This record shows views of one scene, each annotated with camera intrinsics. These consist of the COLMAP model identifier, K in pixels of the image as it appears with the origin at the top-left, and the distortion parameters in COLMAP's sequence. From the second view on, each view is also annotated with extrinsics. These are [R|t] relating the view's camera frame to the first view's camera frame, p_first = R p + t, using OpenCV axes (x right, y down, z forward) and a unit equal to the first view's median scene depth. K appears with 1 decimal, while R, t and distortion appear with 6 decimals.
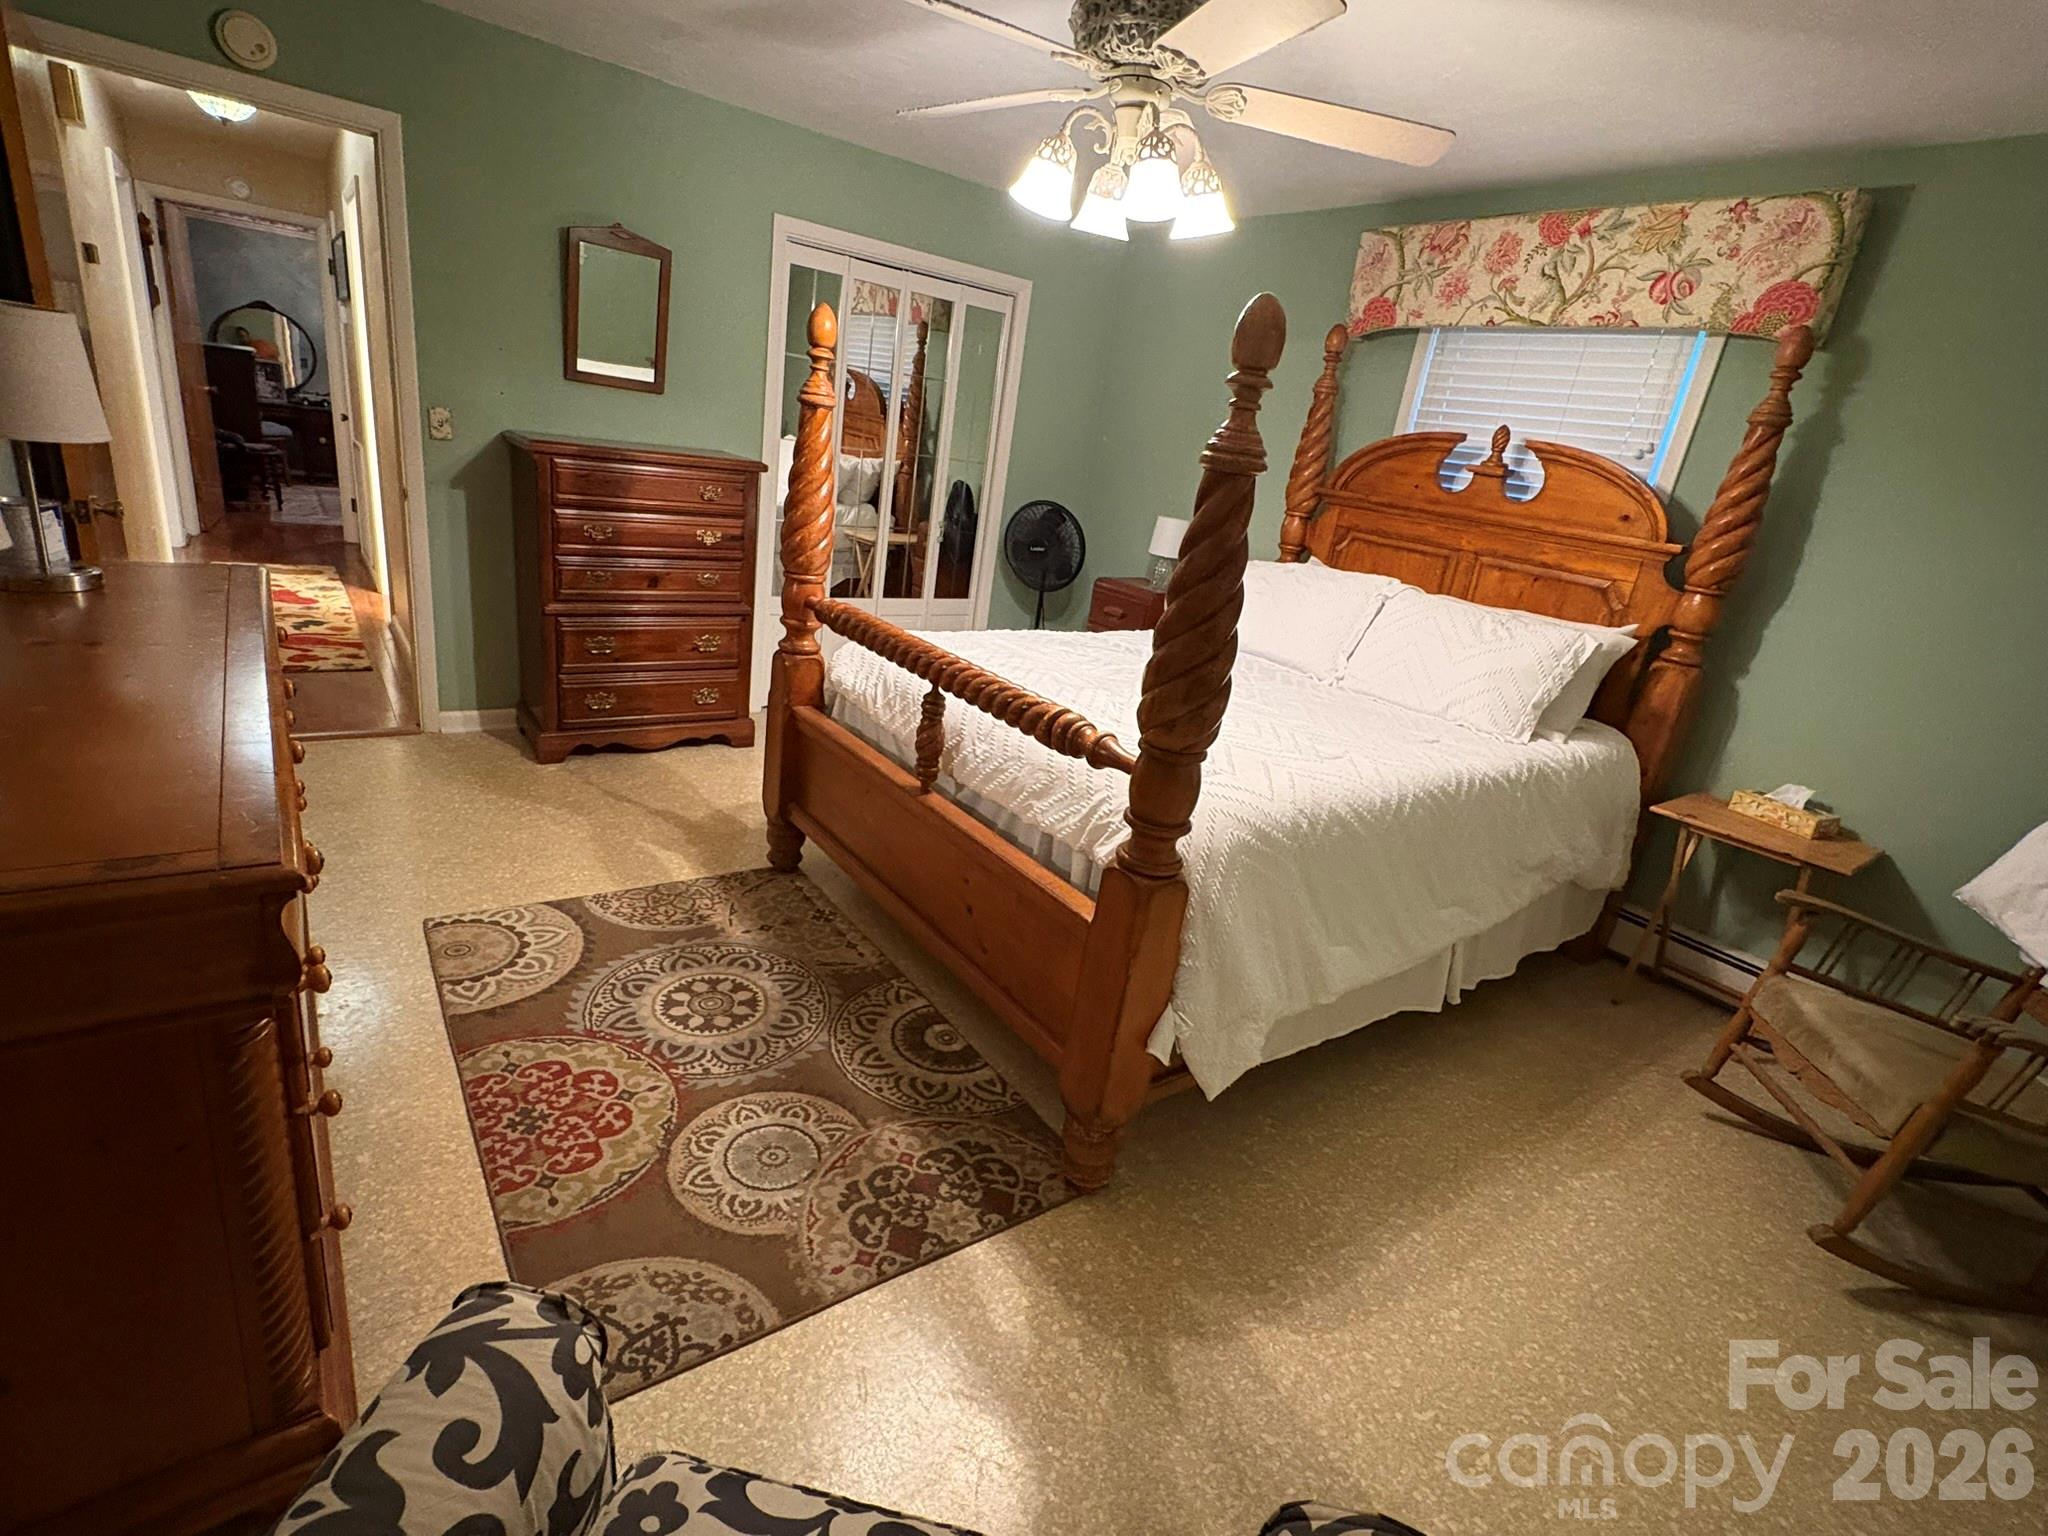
lens RADIAL K [[964.3, 0, 1014.7], [0, 964.3, 772.0], [0, 0, 1]] dist [0.002101, -0.000472]
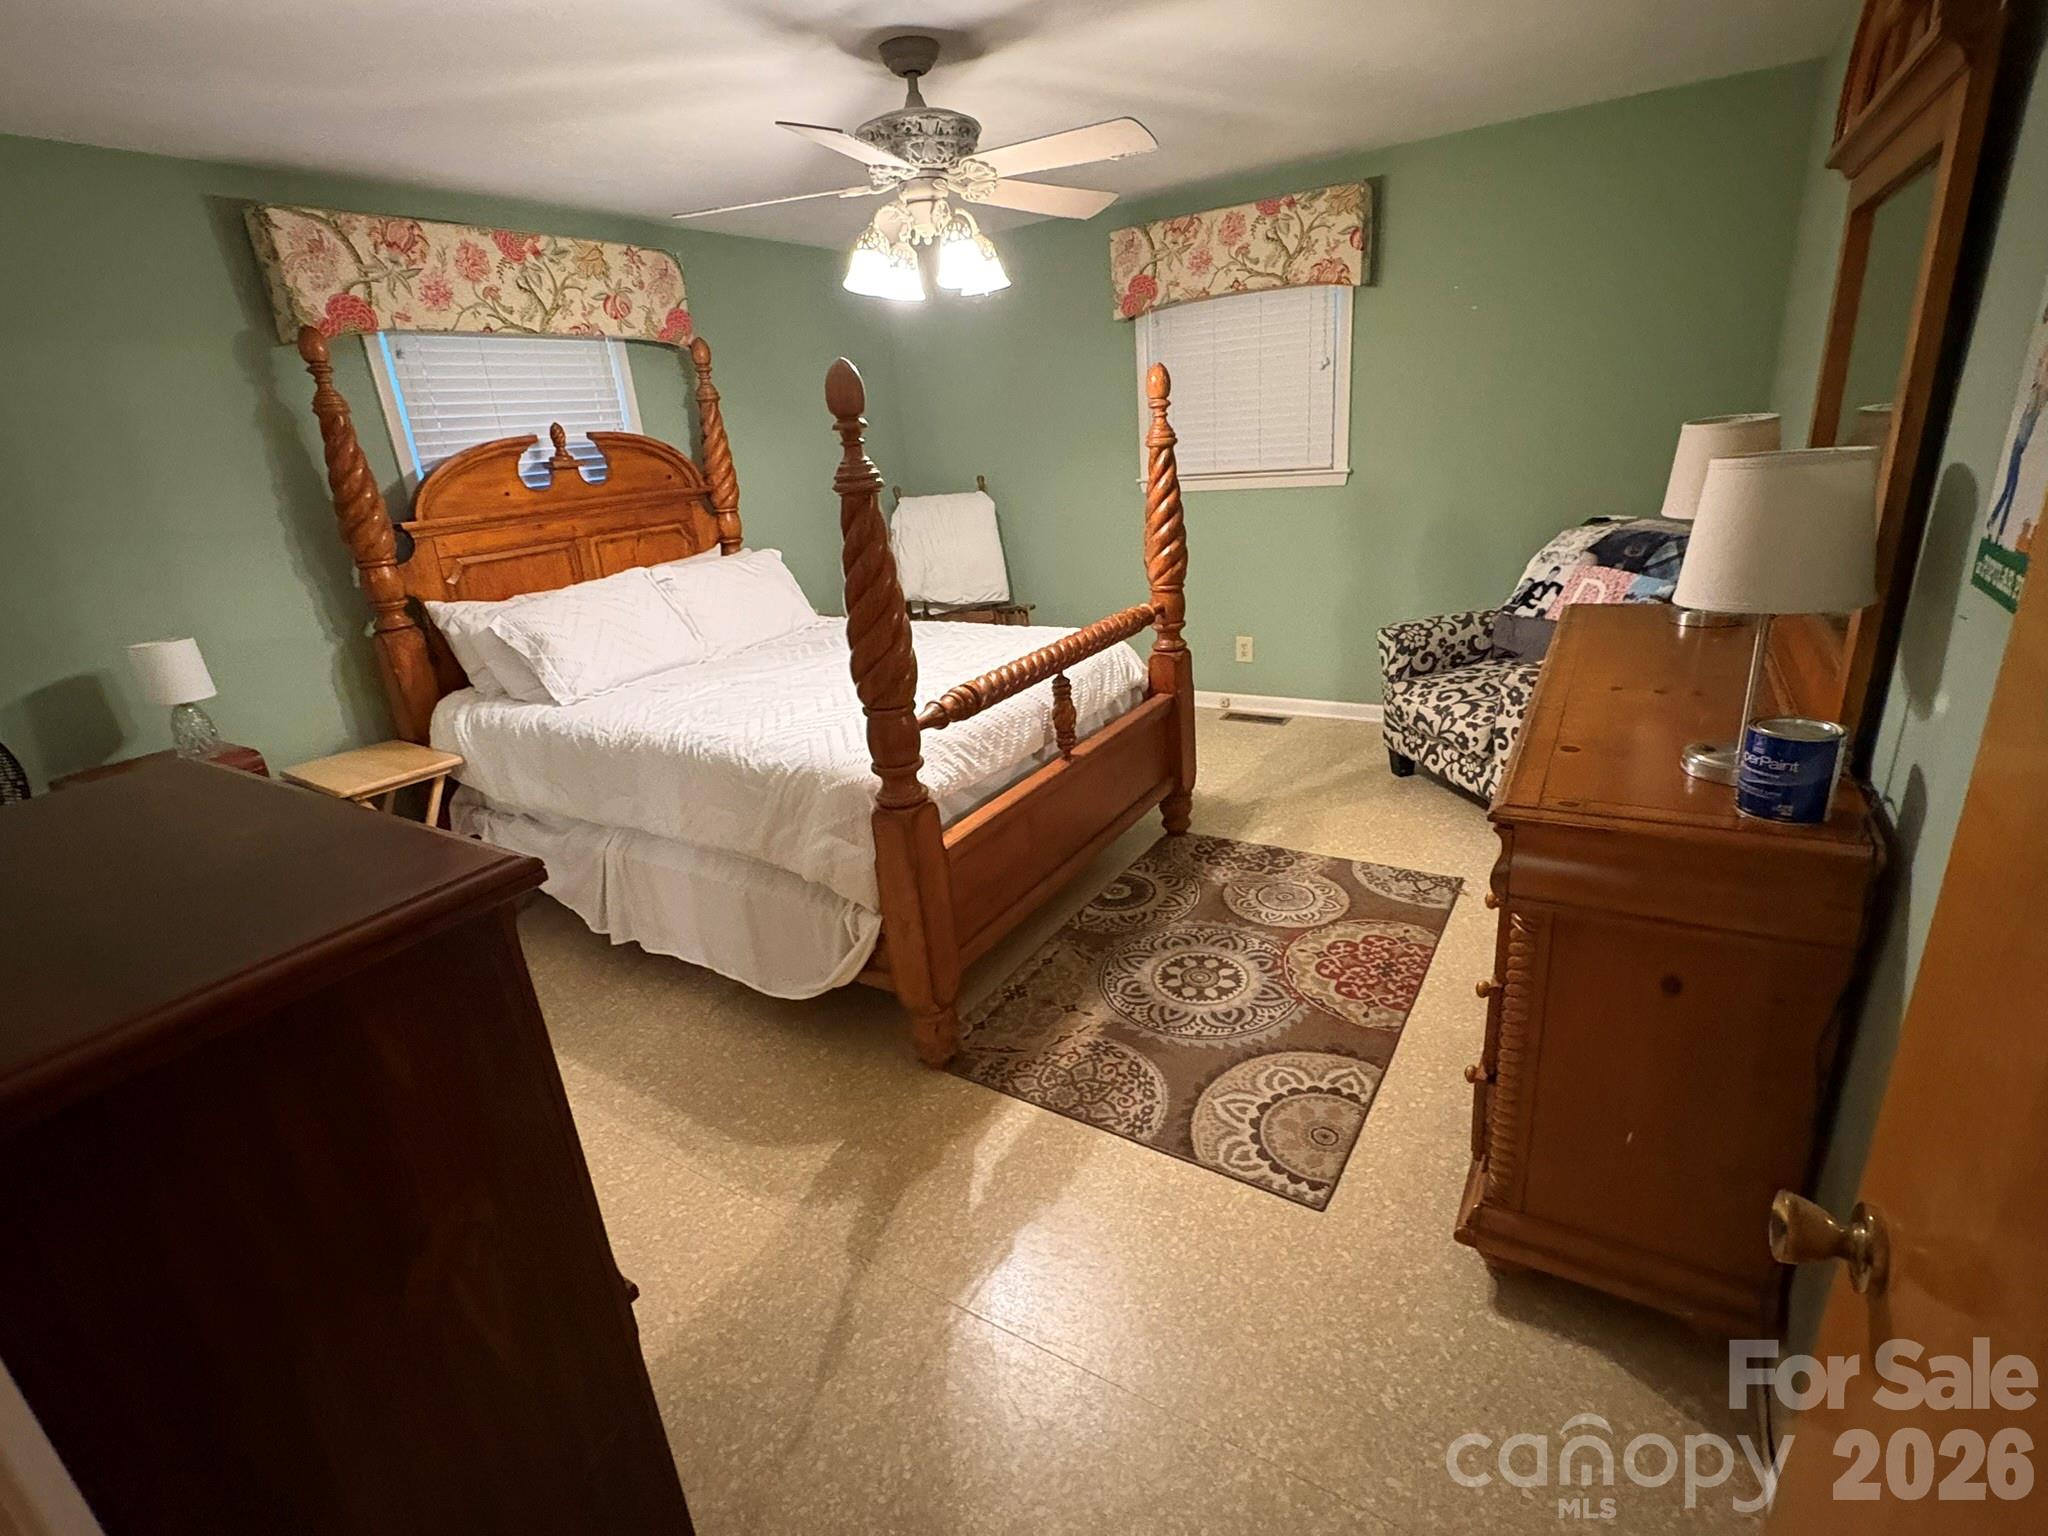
lens RADIAL K [[964.3, 0, 1019.2], [0, 964.3, 767.5], [0, 0, 1]] dist [0.002101, -0.000472]
pose [[-0.385396, -0.409611, 0.826855, -1.035133], [0.333898, 0.773449, 0.538784, -0.620634], [-0.860222, 0.483730, -0.161316, 1.195495]]
